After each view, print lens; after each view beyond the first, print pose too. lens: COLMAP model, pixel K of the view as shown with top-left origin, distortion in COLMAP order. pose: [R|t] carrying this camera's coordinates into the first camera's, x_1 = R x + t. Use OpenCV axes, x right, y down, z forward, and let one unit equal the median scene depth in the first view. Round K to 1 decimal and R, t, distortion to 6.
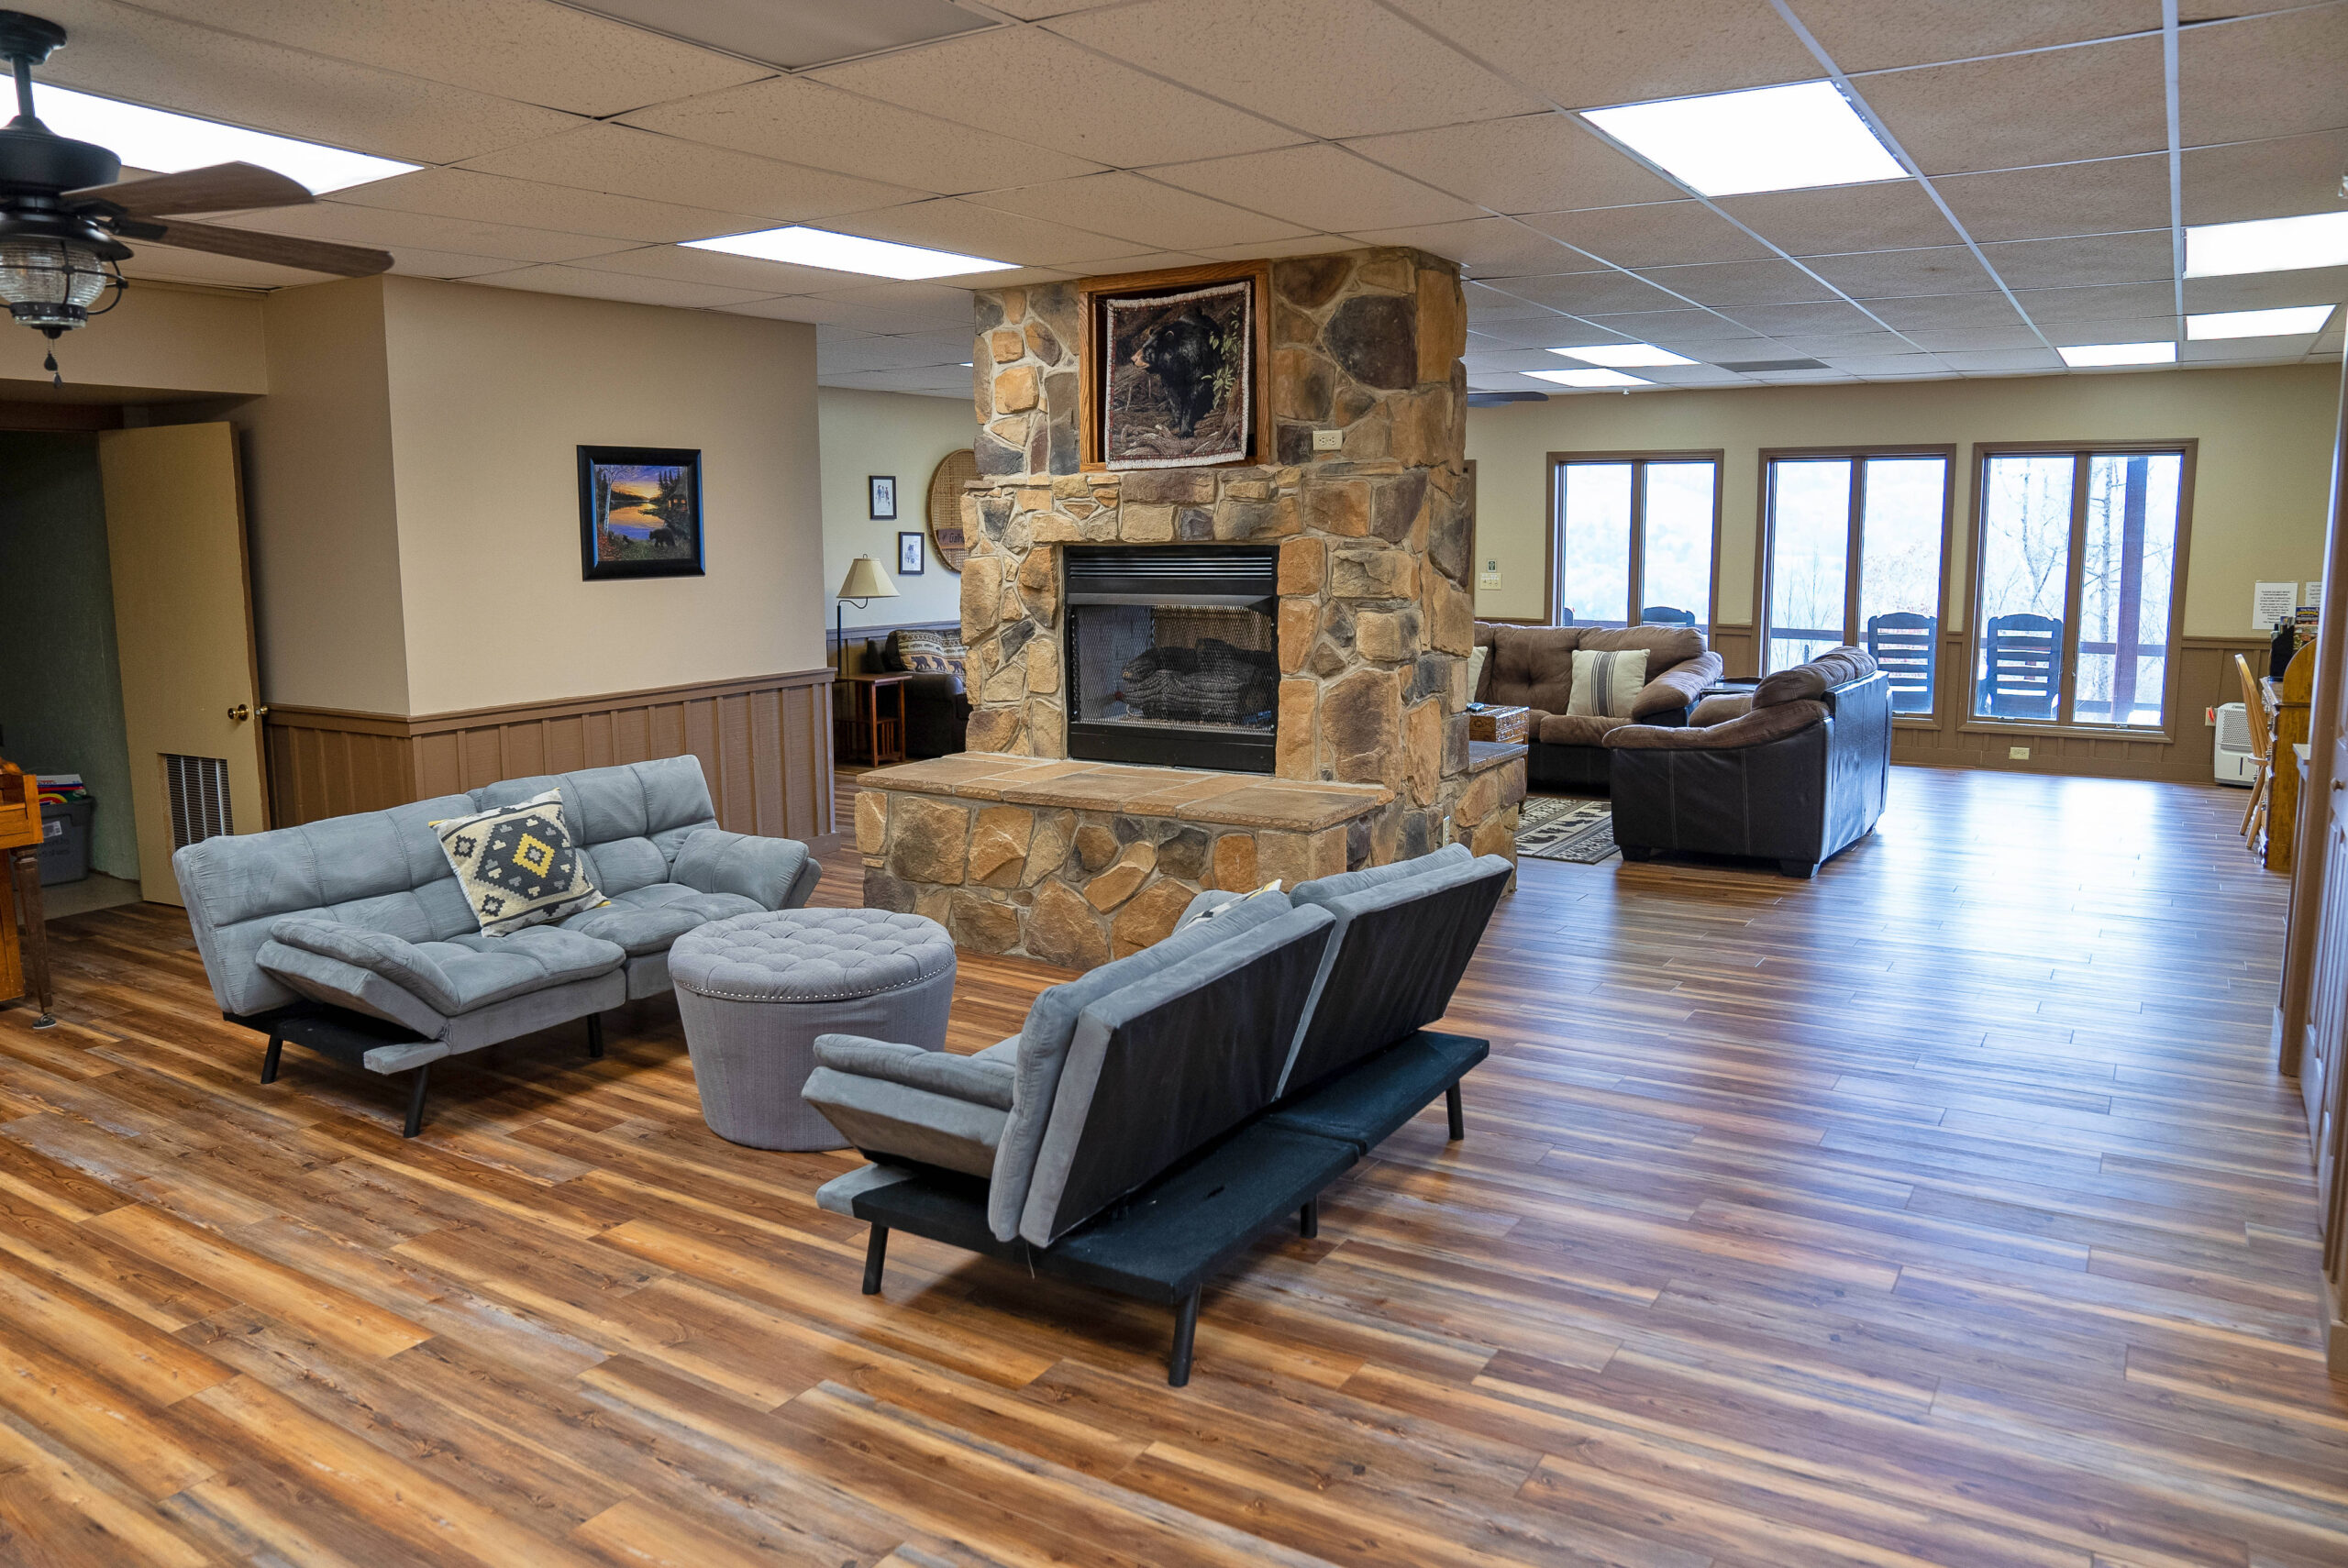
lens RADIAL K [[1624.8, 0, 1140.1], [0, 1624.8, 789.0], [0, 0, 1]] dist [-0.109435, 0.087920]
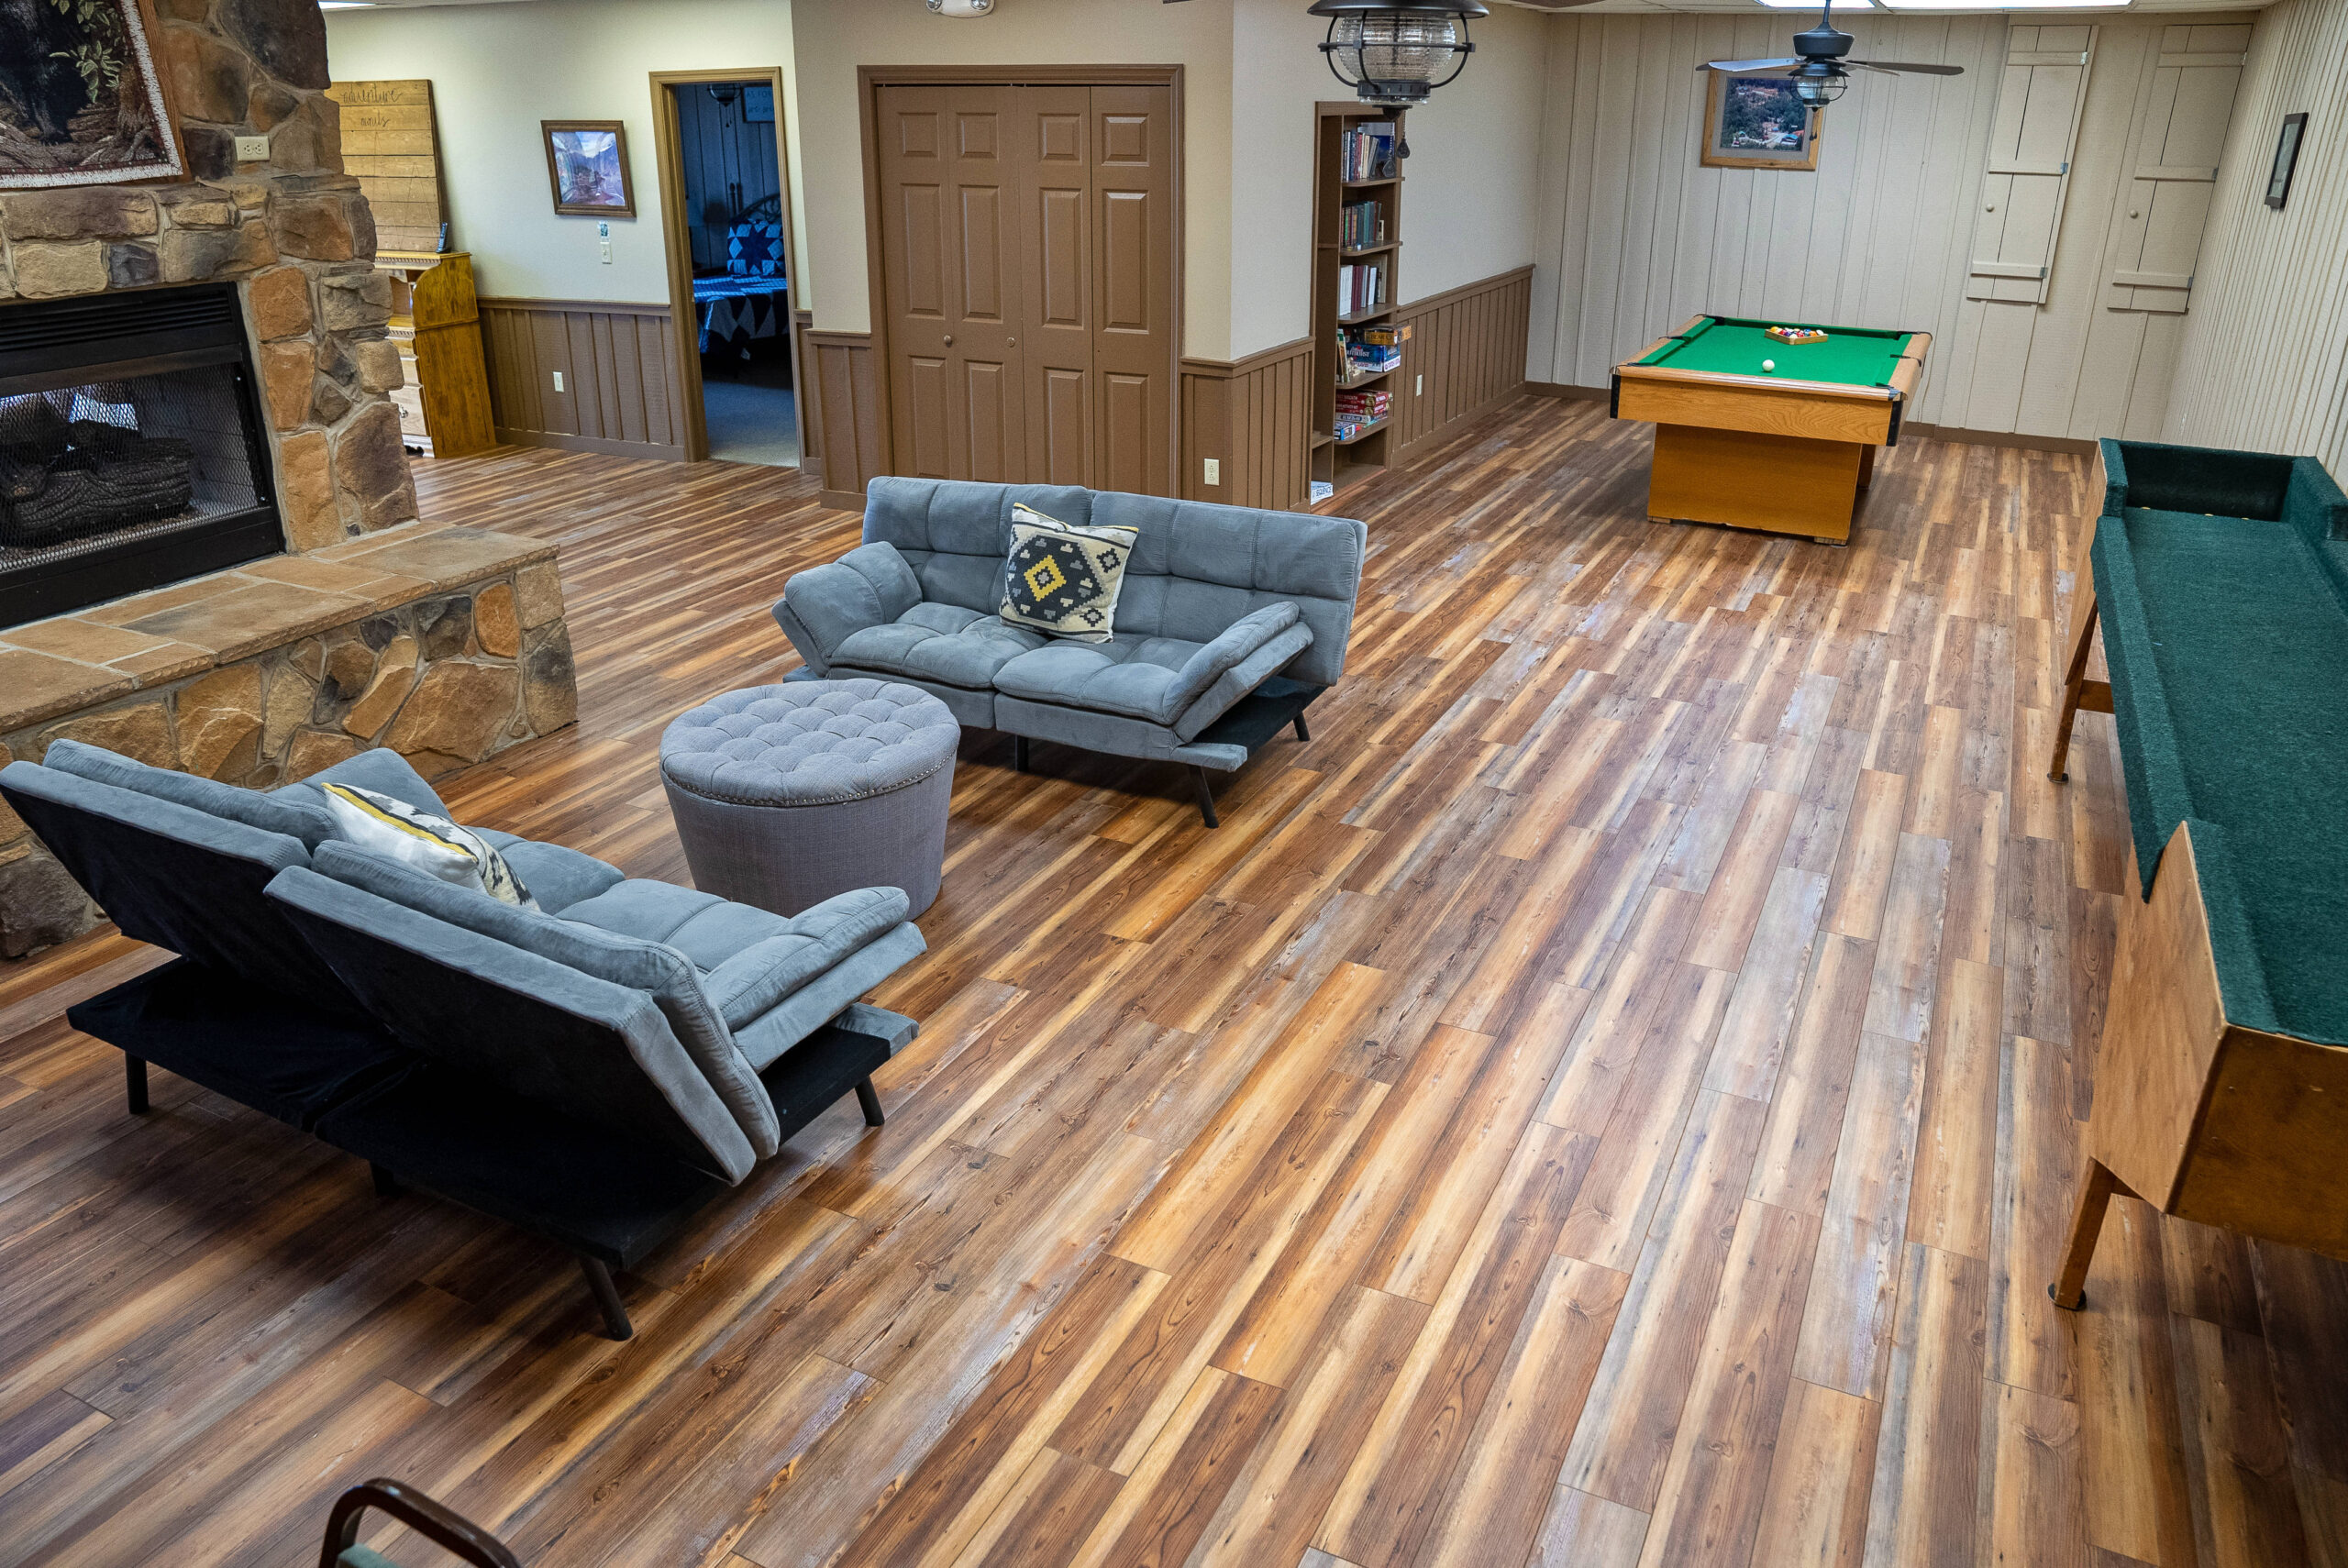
lens RADIAL K [[1624.8, 0, 1140.1], [0, 1624.8, 789.0], [0, 0, 1]] dist [-0.109435, 0.087920]
pose [[-0.094837, -0.387684, 0.916901, -0.830278], [0.158956, 0.903337, 0.398390, -0.167430], [-0.982720, 0.183529, -0.024045, 0.623419]]
